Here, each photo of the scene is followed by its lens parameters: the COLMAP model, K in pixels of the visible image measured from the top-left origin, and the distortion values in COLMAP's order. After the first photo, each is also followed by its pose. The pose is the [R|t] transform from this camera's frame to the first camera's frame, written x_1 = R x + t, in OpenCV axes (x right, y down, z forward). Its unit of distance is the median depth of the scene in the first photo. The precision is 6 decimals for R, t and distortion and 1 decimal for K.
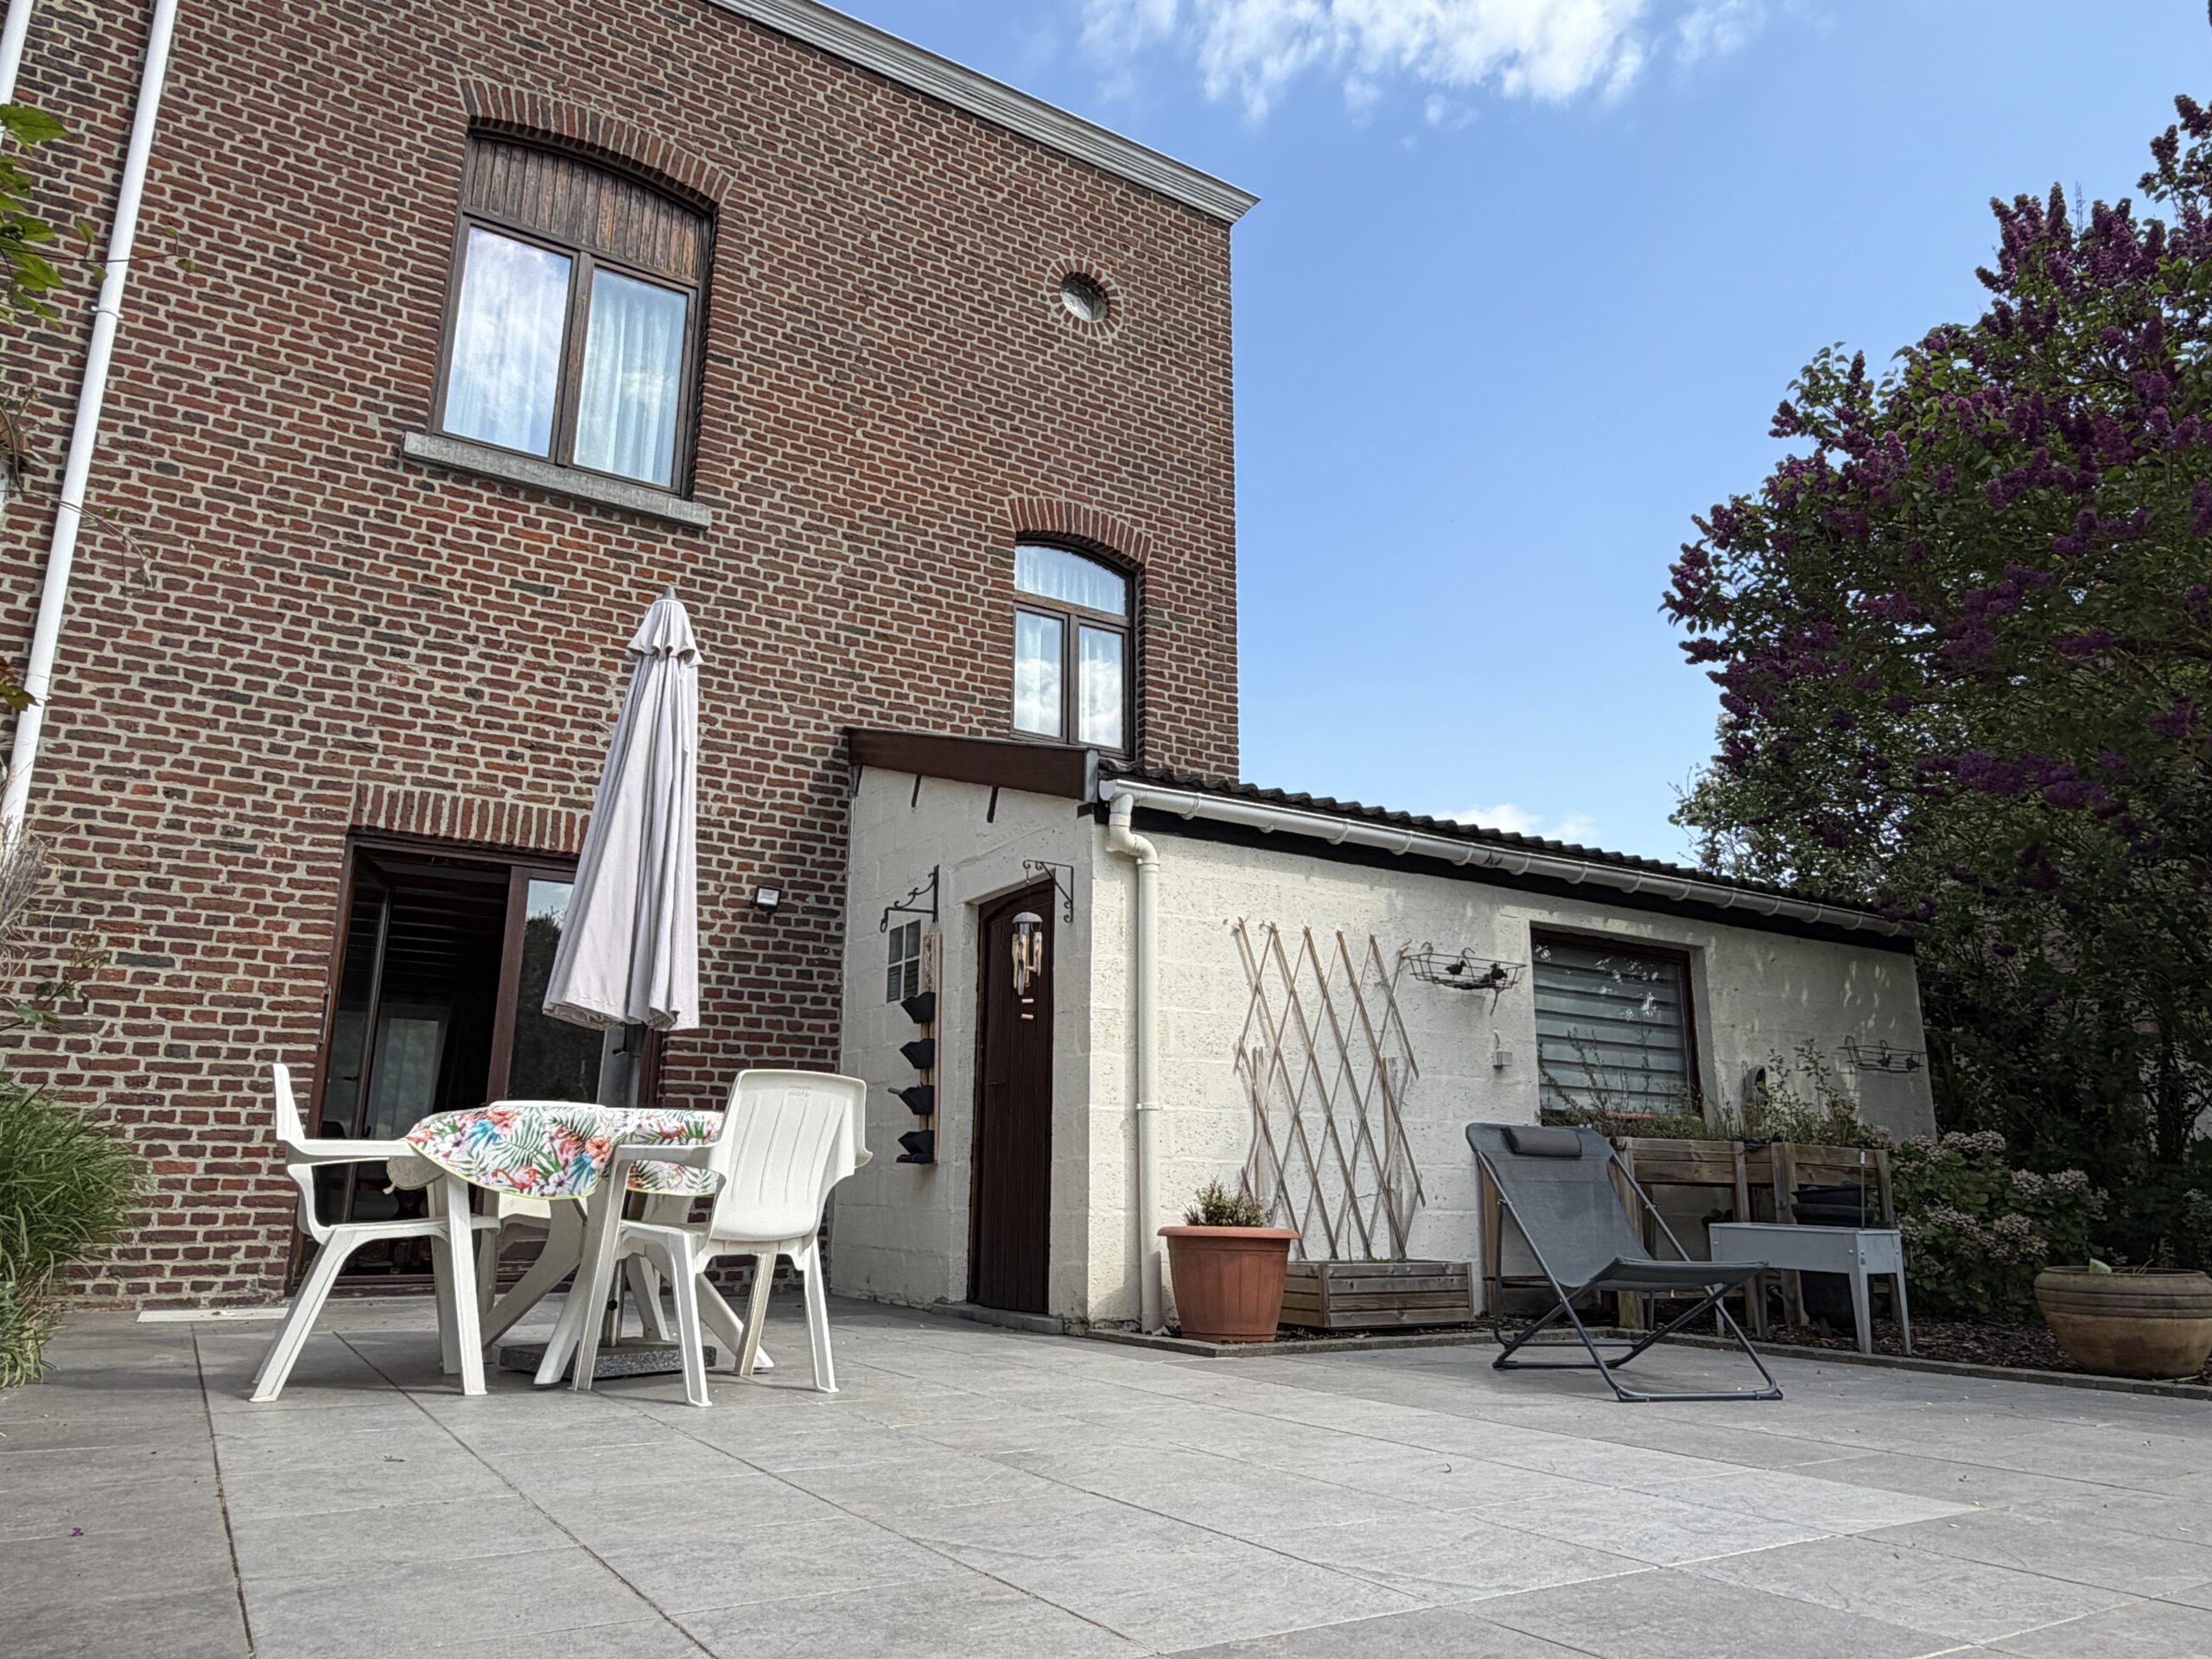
lens RADIAL K [[1482.7, 0, 1106.0], [0, 1482.7, 829.5], [0, 0, 1]] dist [-0.008414, 0.004751]
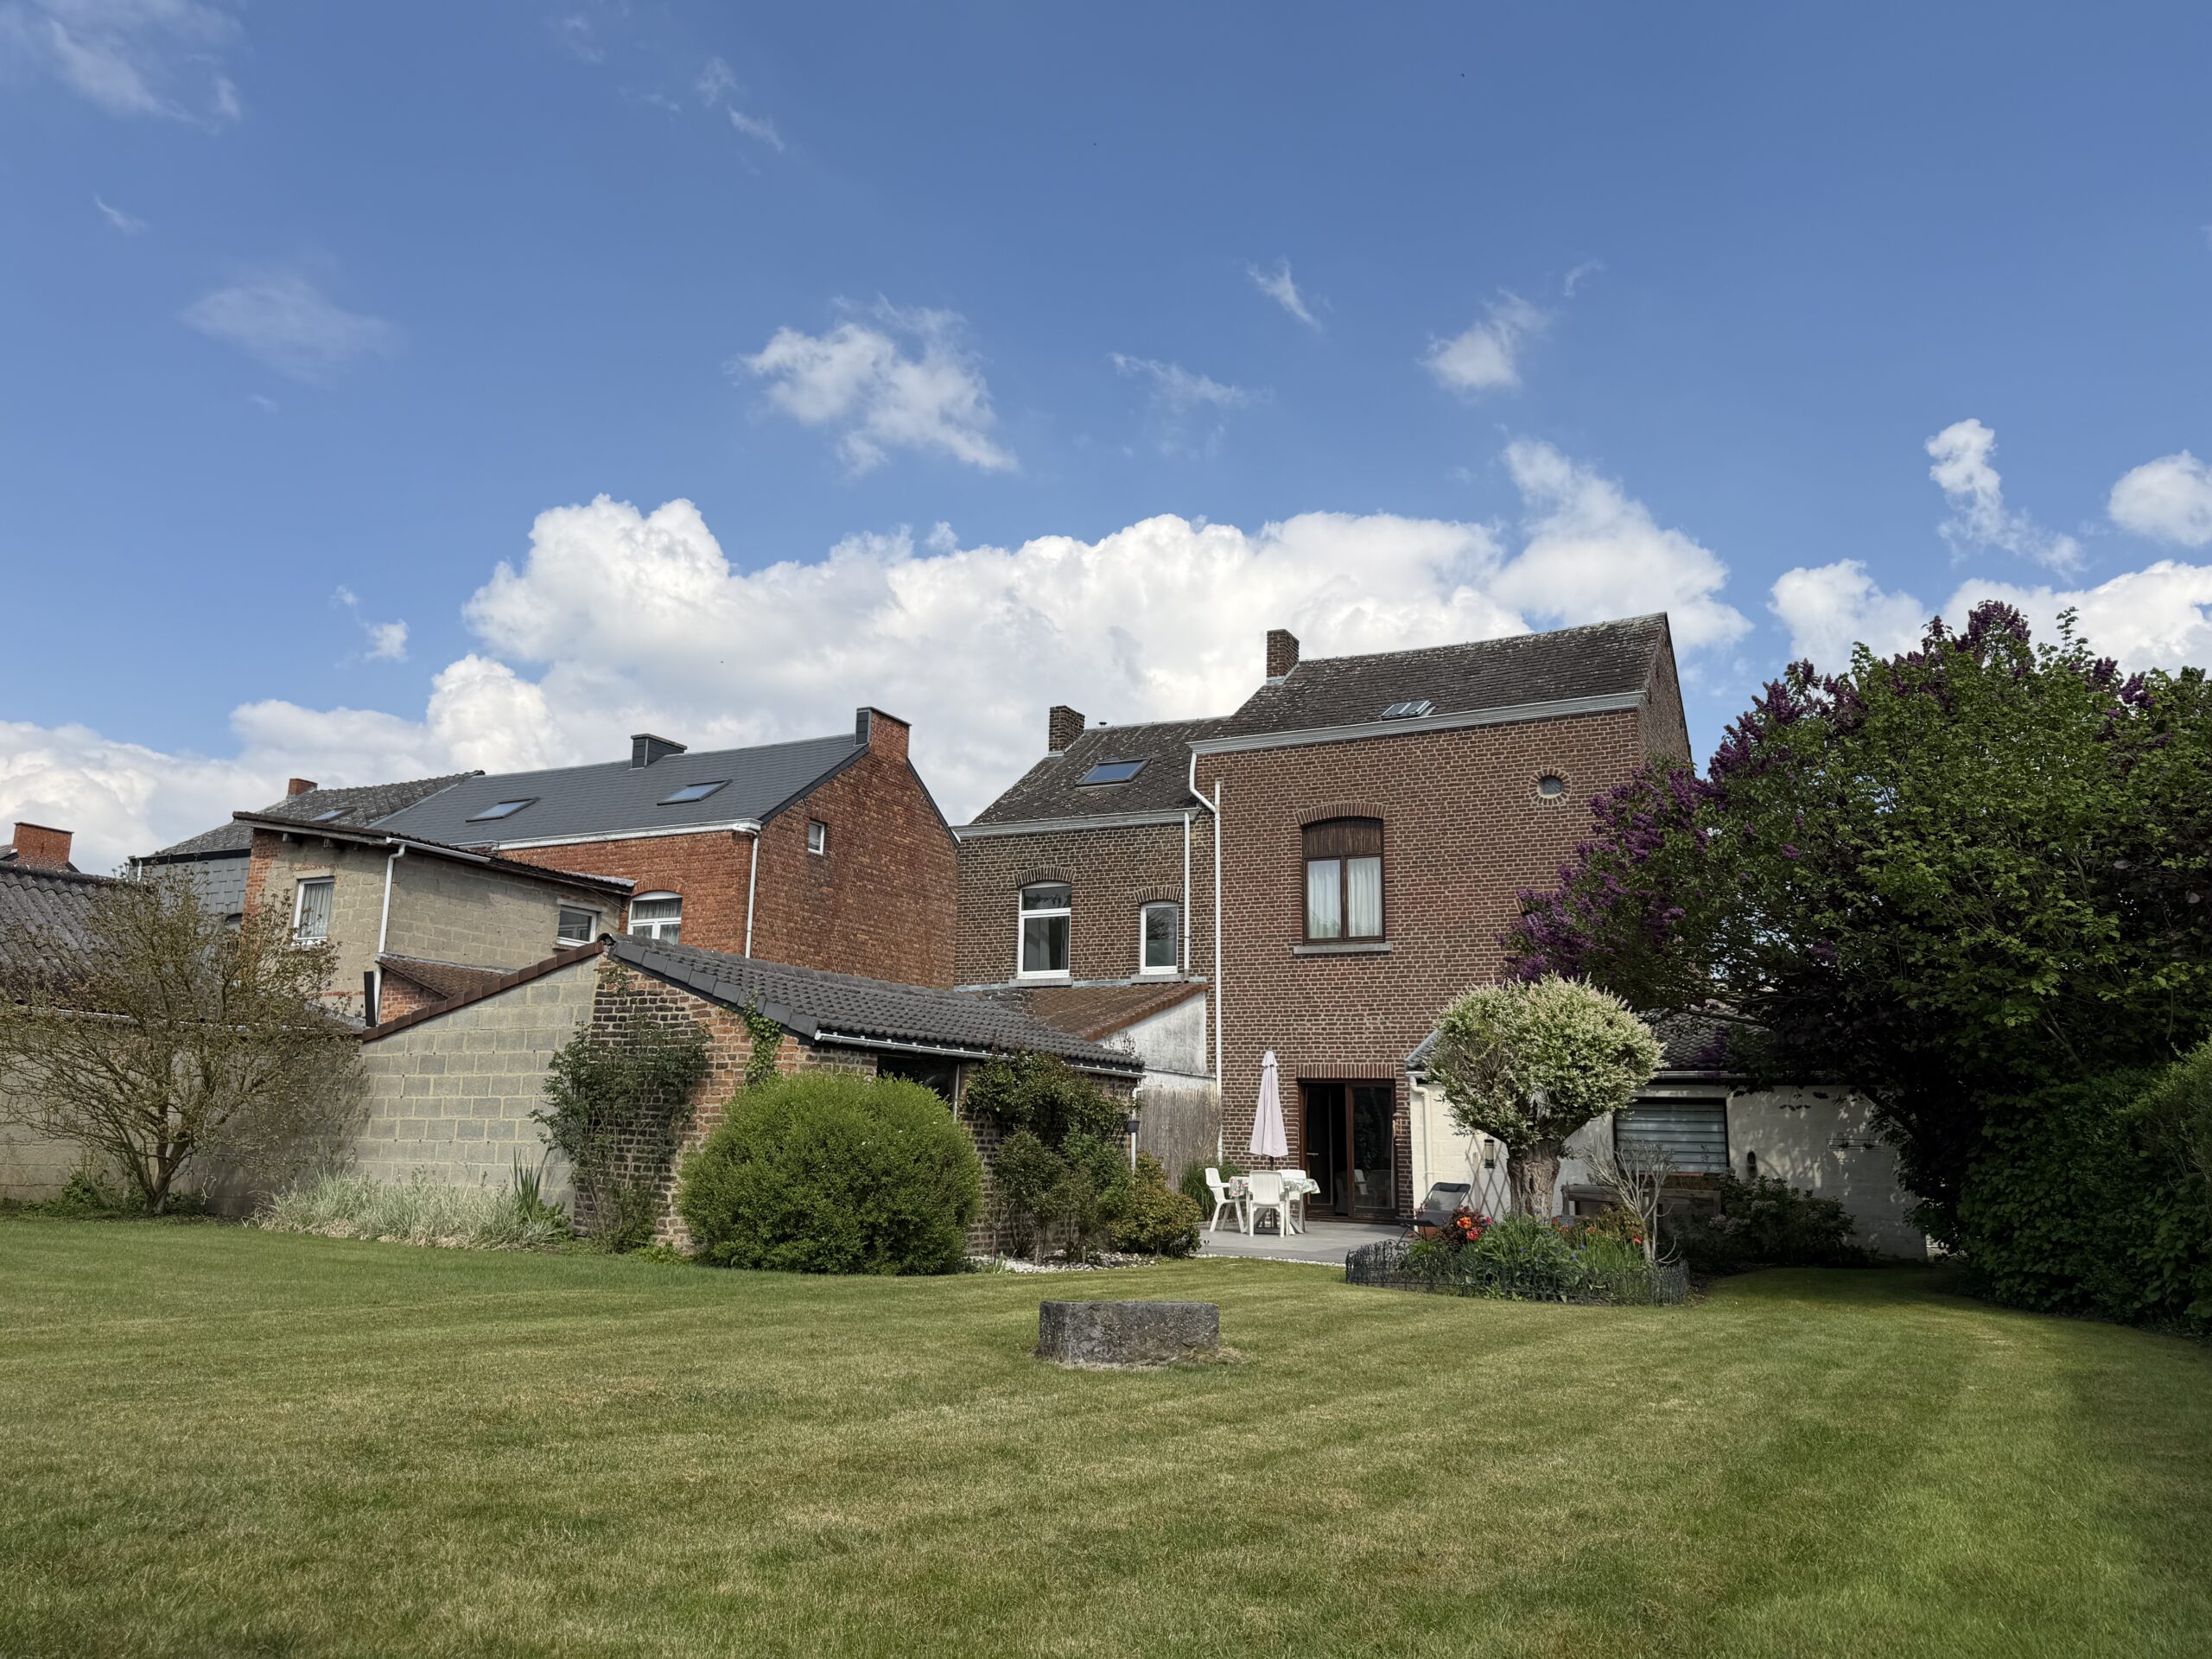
lens RADIAL K [[1569.3, 0, 1092.5], [0, 1569.3, 835.3], [0, 0, 1]] dist [0.114730, -0.006968]
pose [[0.526561, -0.165789, -0.833815, 2.122433], [0.200135, 0.977409, -0.067953, -0.359275], [0.826244, -0.131094, 0.547846, -1.147500]]
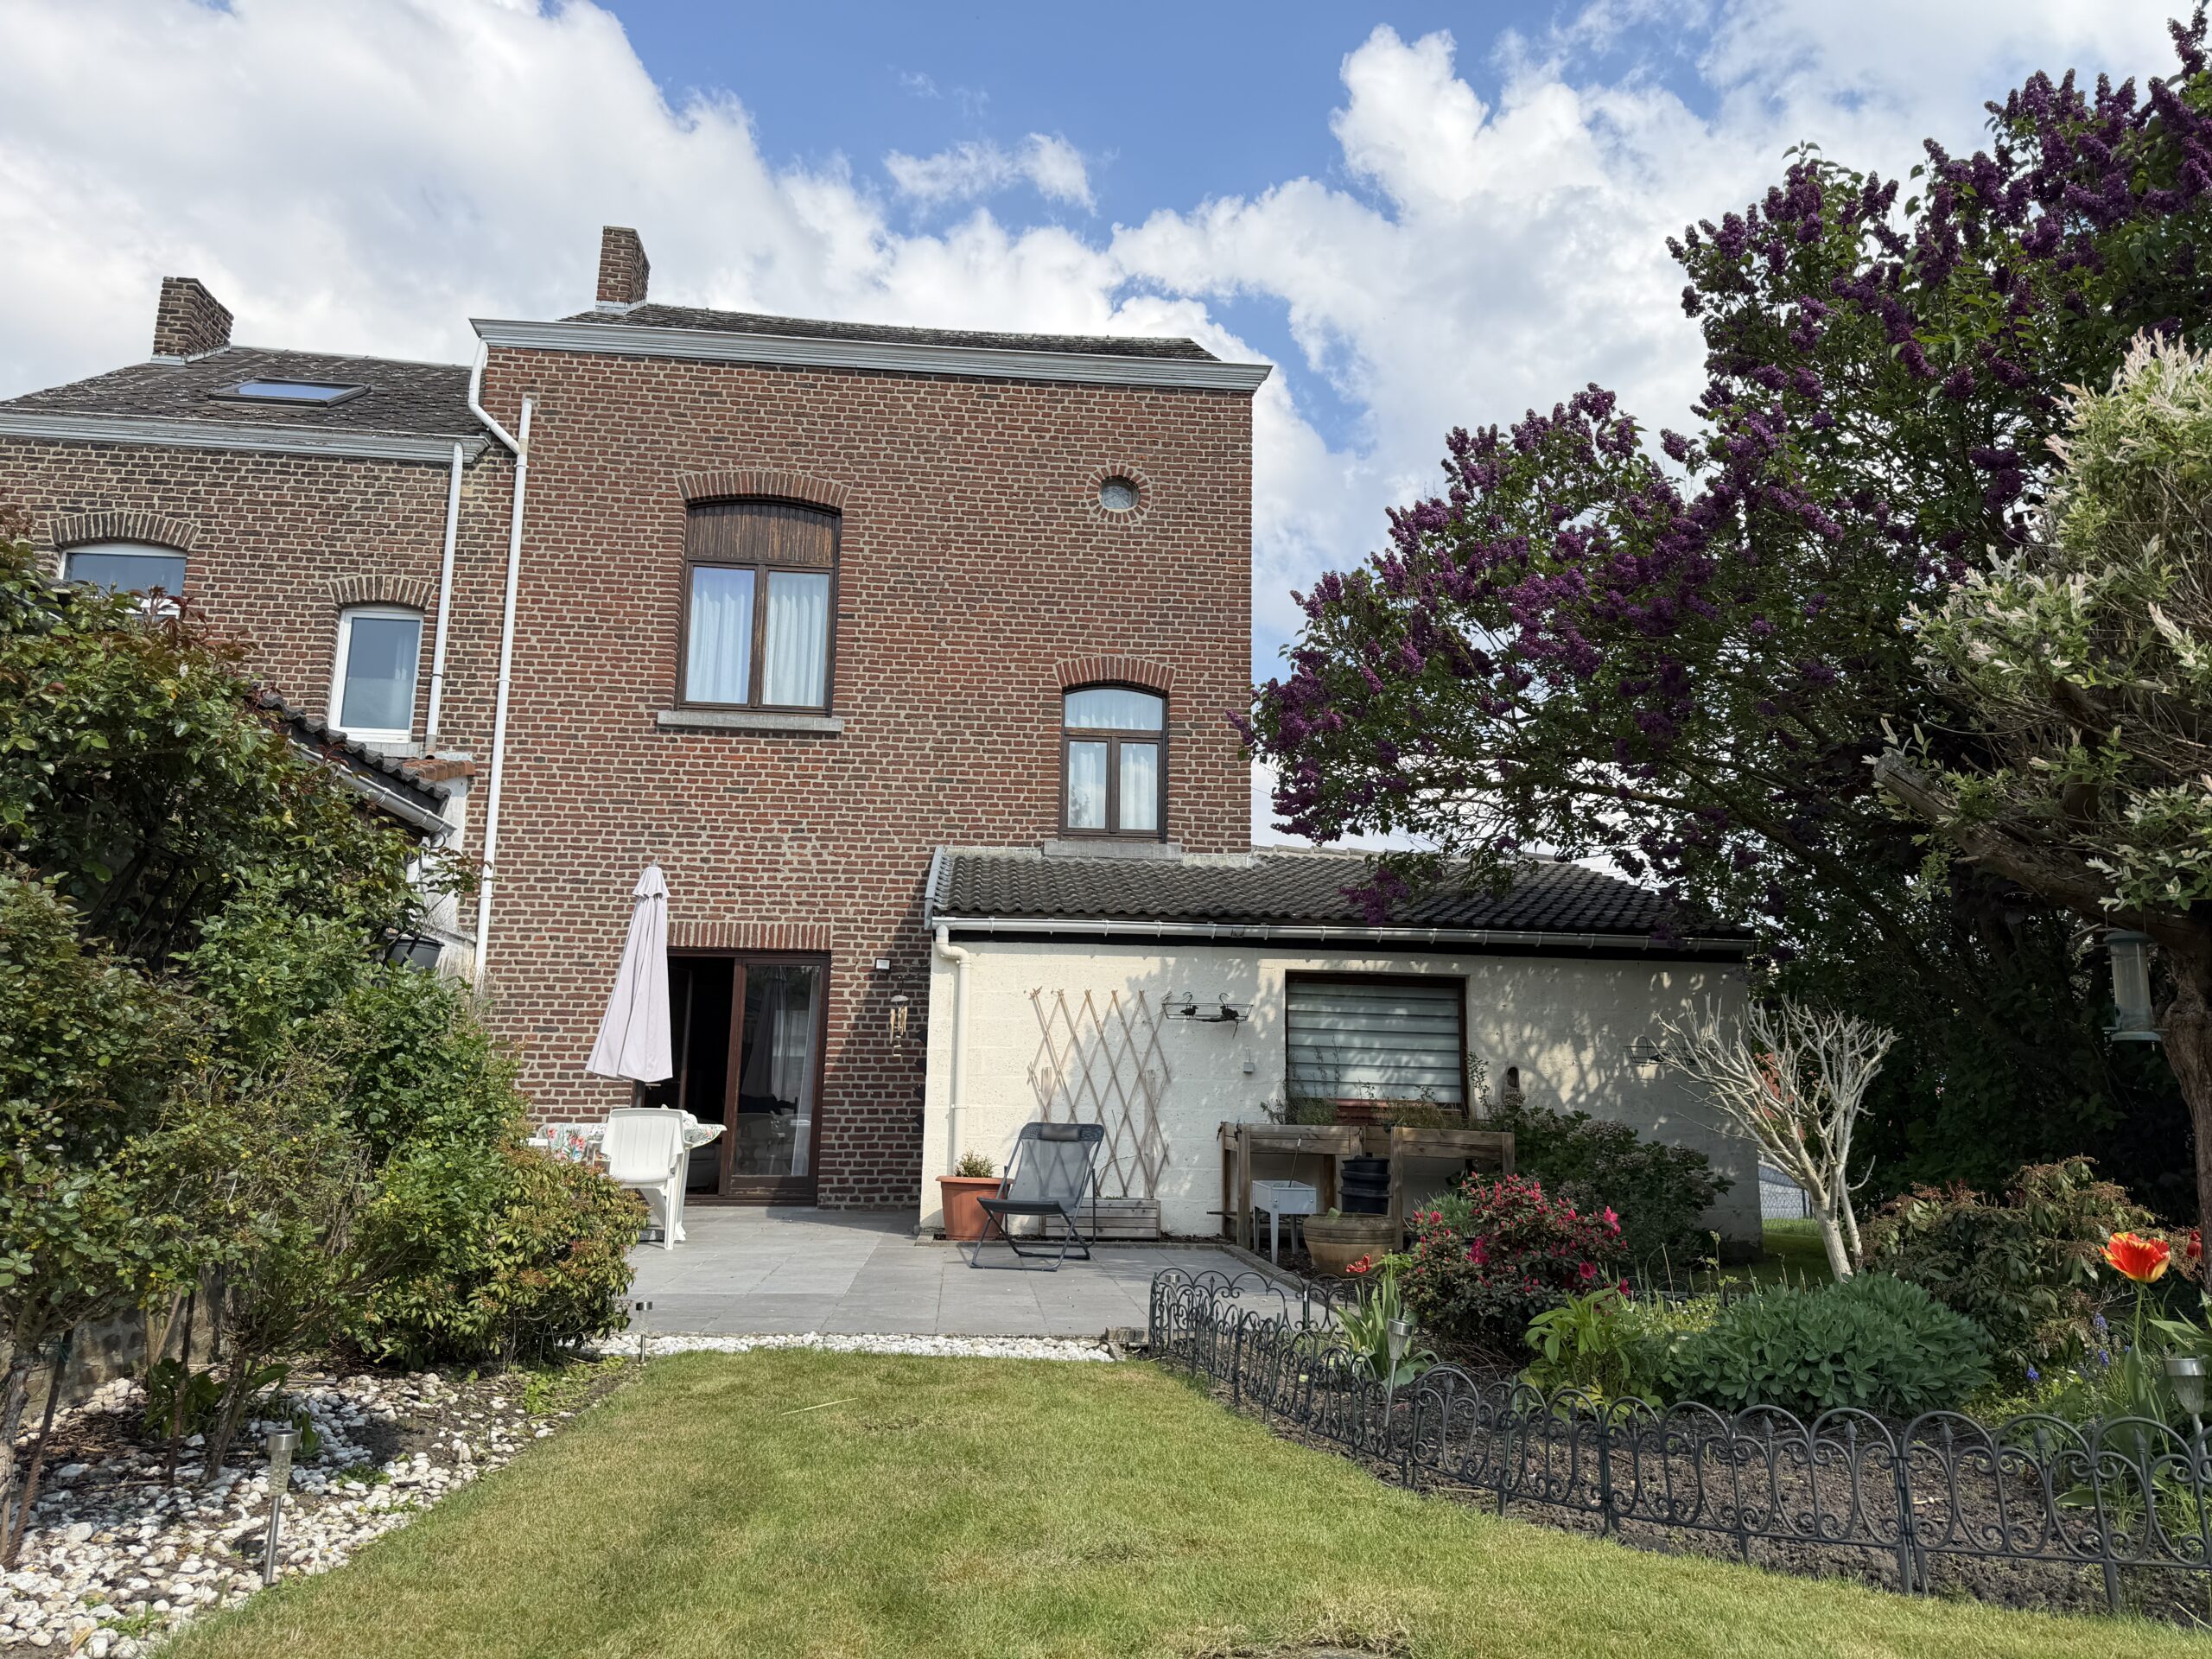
lens RADIAL K [[1554.1, 0, 1106.0], [0, 1554.1, 829.5], [0, 0, 1]] dist [0.133119, -0.172714]
pose [[0.891755, -0.075706, -0.446141, 0.798433], [0.102269, 0.994115, 0.035725, -0.143725], [0.440811, -0.077484, 0.894249, -0.417084]]
